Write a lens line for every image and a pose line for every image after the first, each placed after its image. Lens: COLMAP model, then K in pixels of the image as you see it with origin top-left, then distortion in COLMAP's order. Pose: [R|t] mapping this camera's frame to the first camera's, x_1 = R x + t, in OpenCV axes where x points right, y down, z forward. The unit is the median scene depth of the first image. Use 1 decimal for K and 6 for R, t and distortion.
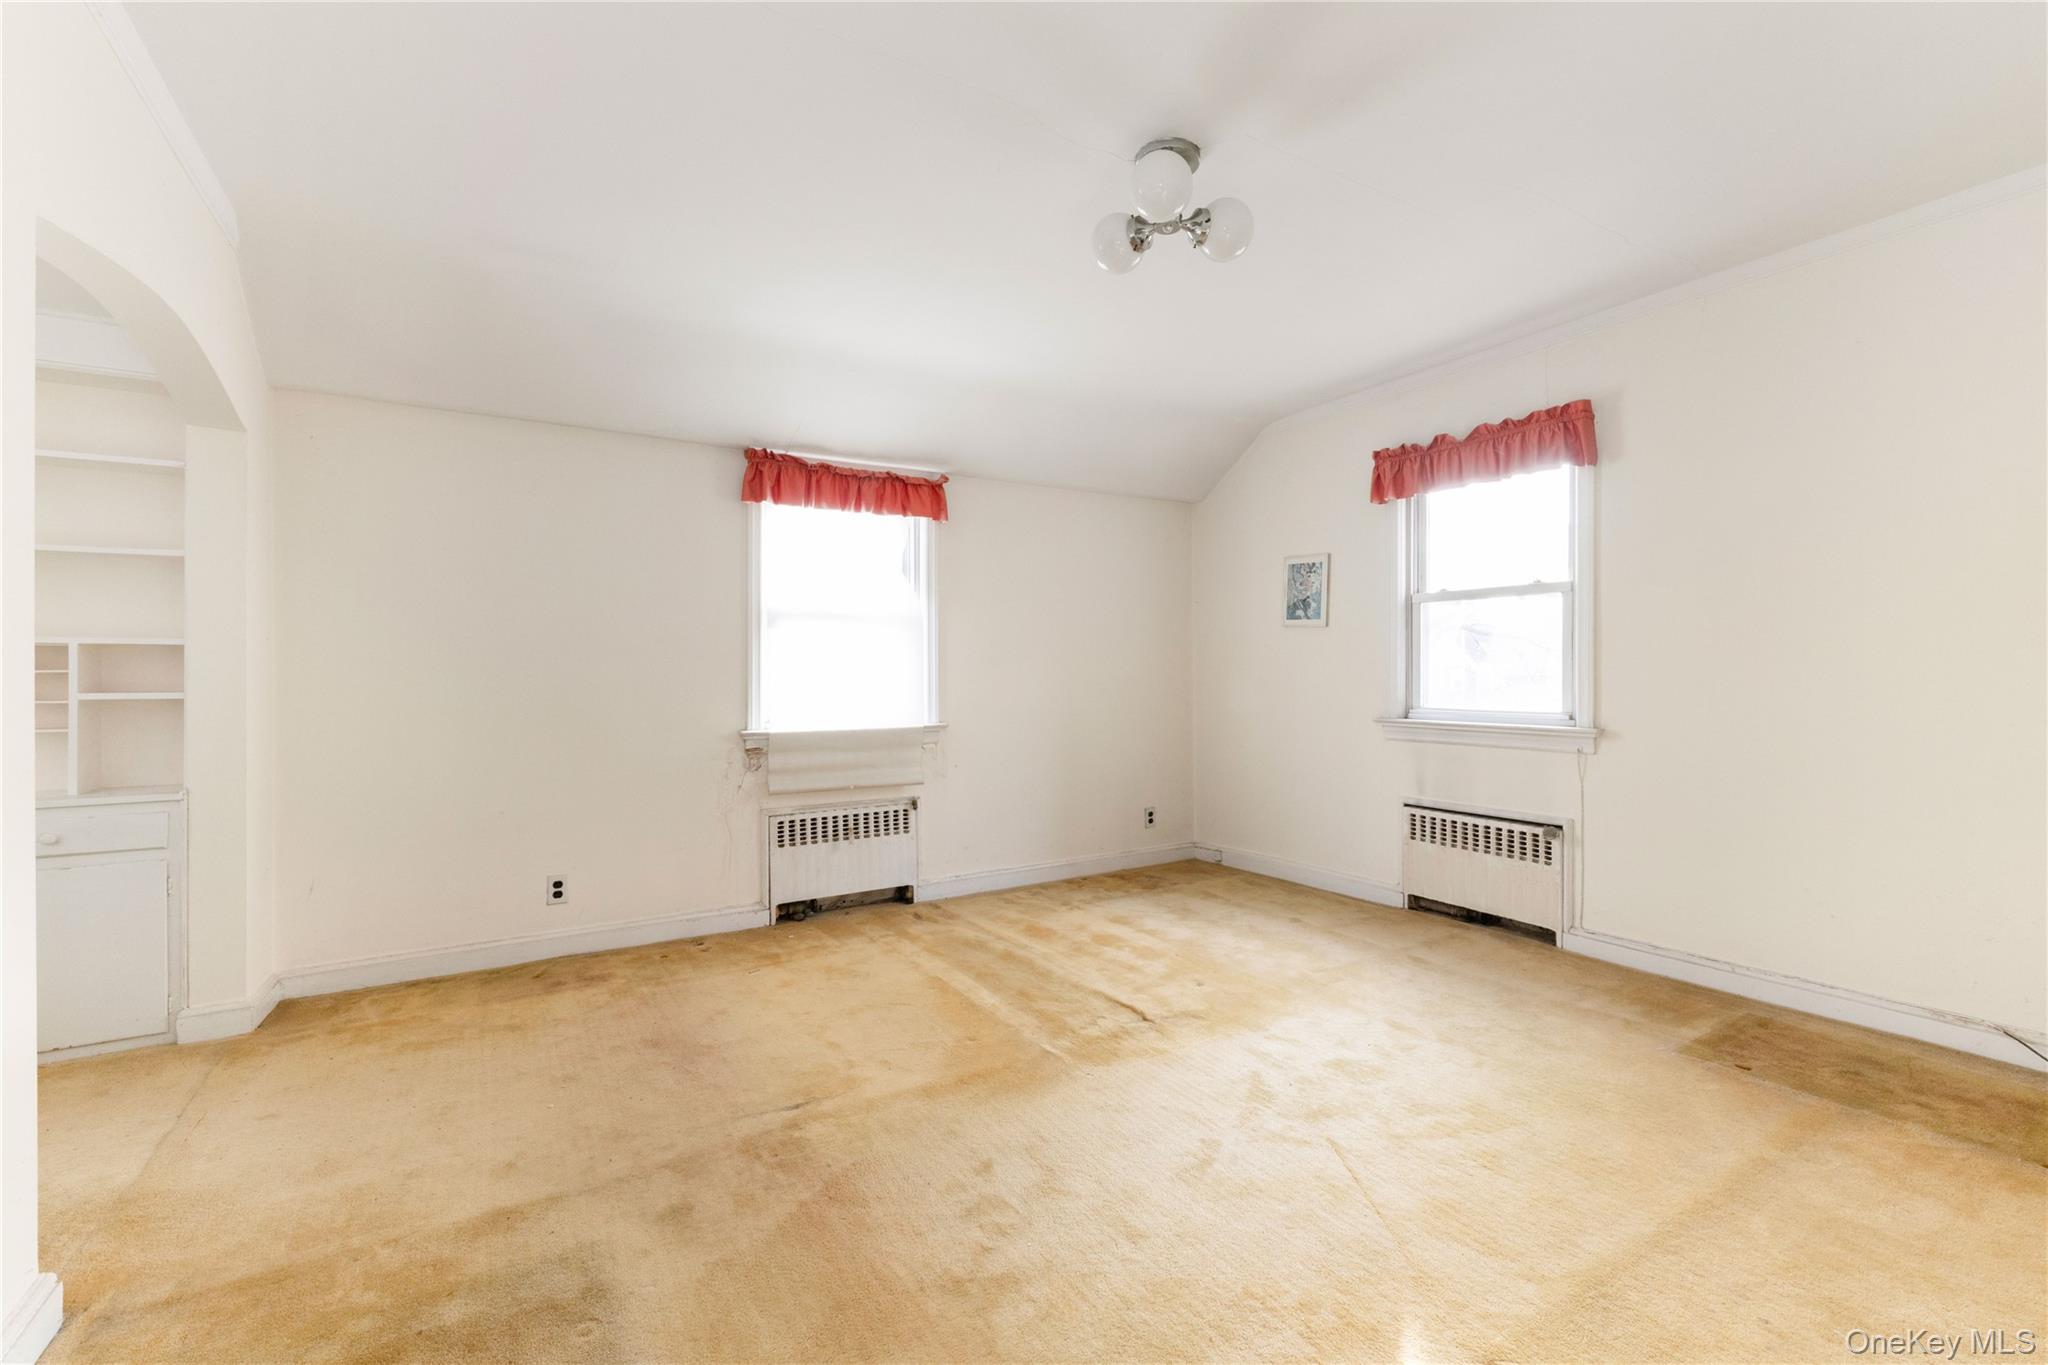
lens RADIAL K [[876.2, 0, 1064.0], [0, 876.2, 676.0], [0, 0, 1]] dist [0.000675, -0.001480]
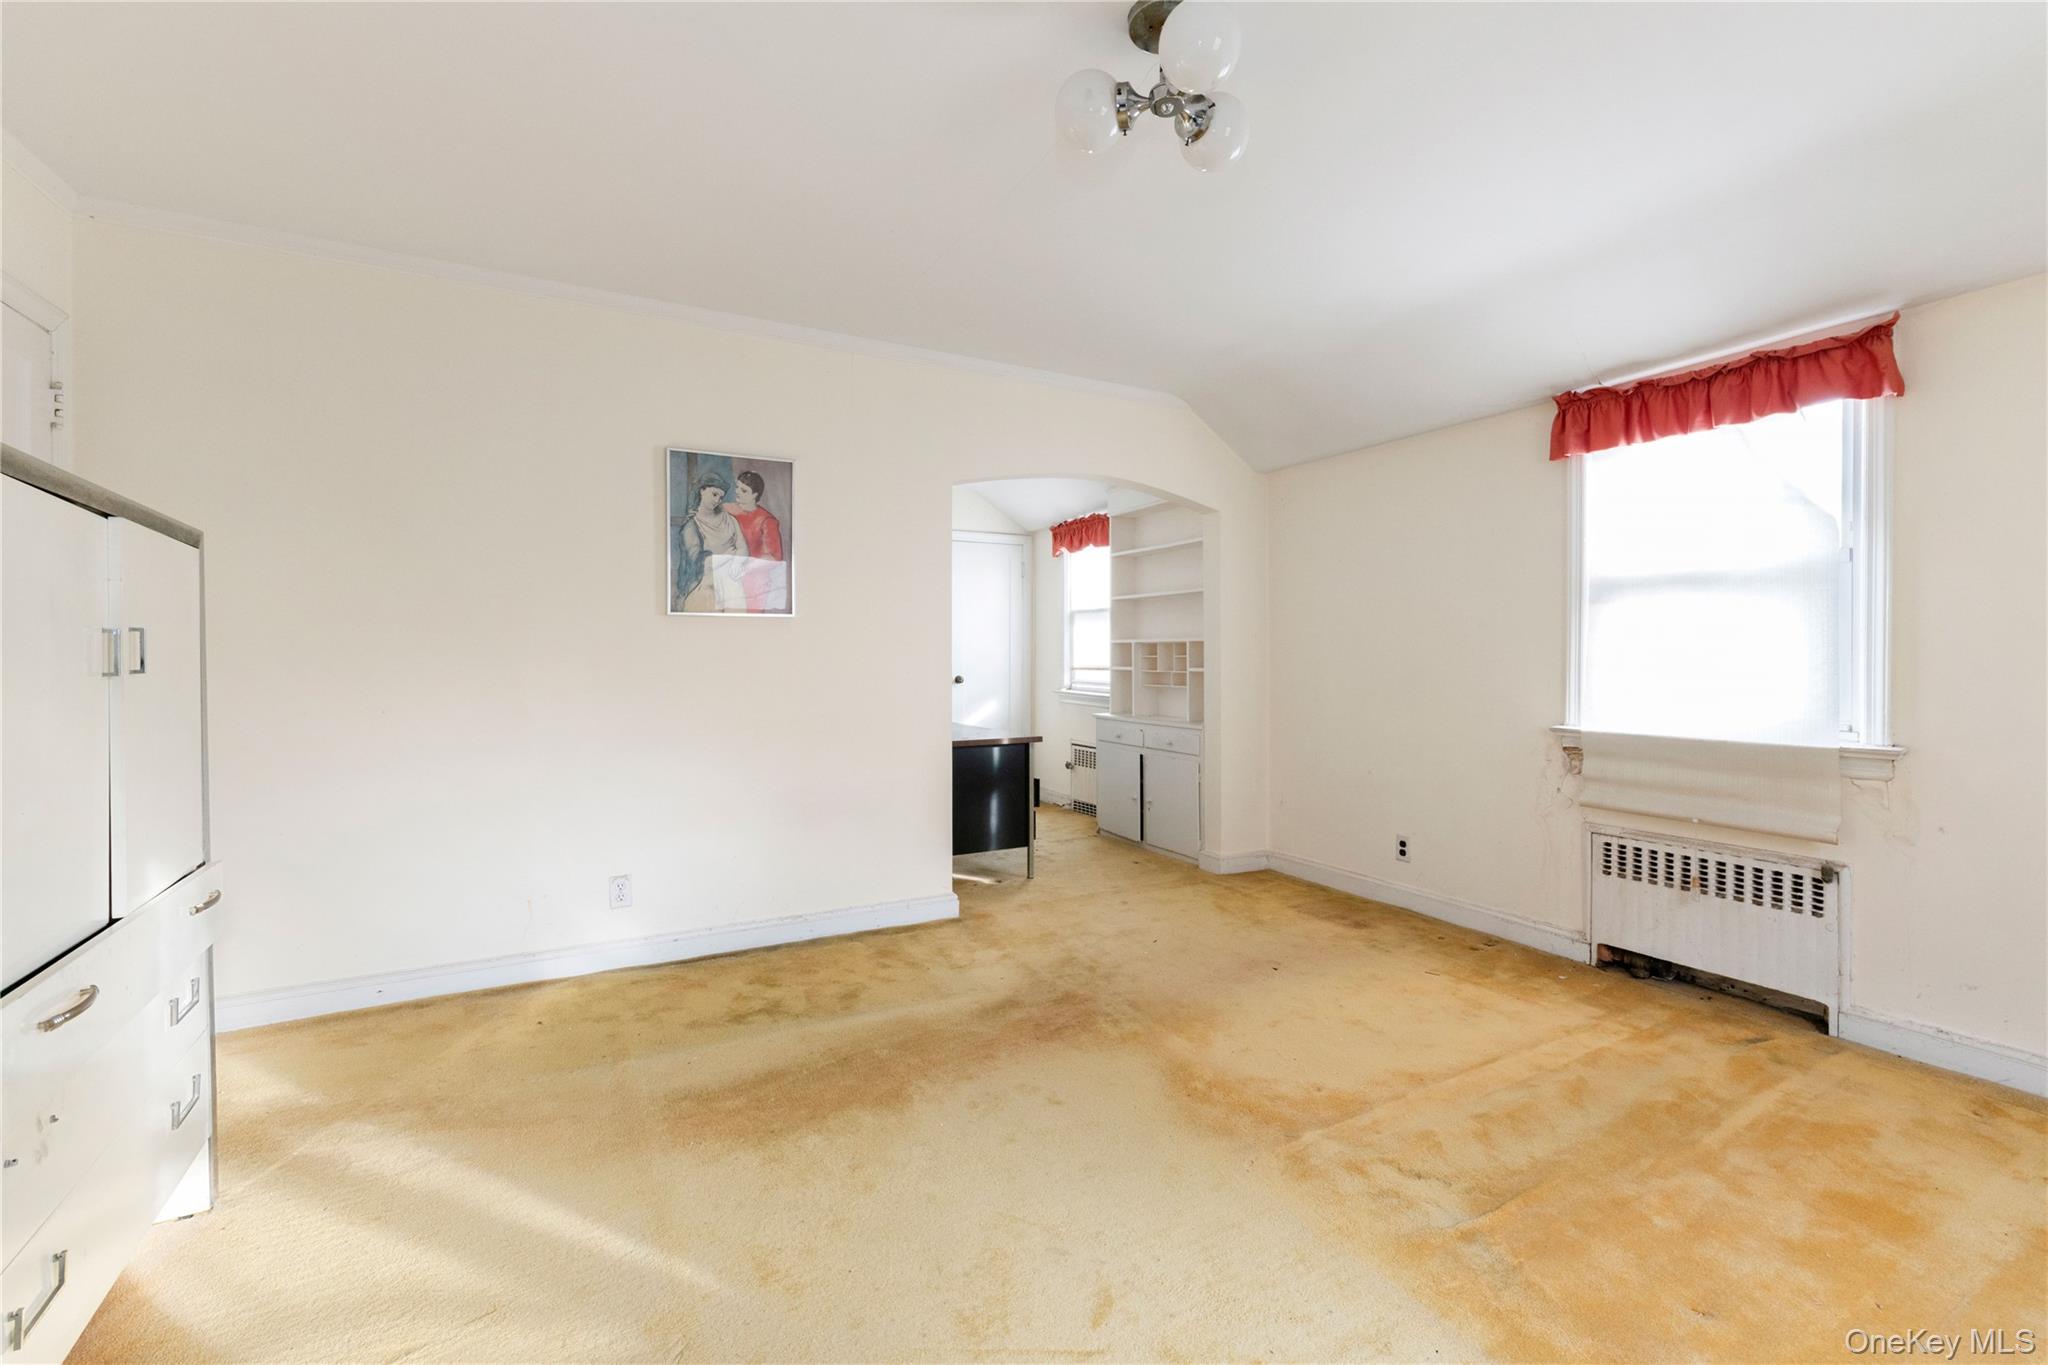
lens RADIAL K [[870.3, 0, 1024.6], [0, 870.3, 663.0], [0, 0, 1]] dist [0.000661, -0.000361]
pose [[-0.070645, 0.010981, -0.997441, 0.517315], [-0.000930, 0.999938, 0.011075, -0.007939], [0.997501, 0.001710, -0.070630, 0.525292]]
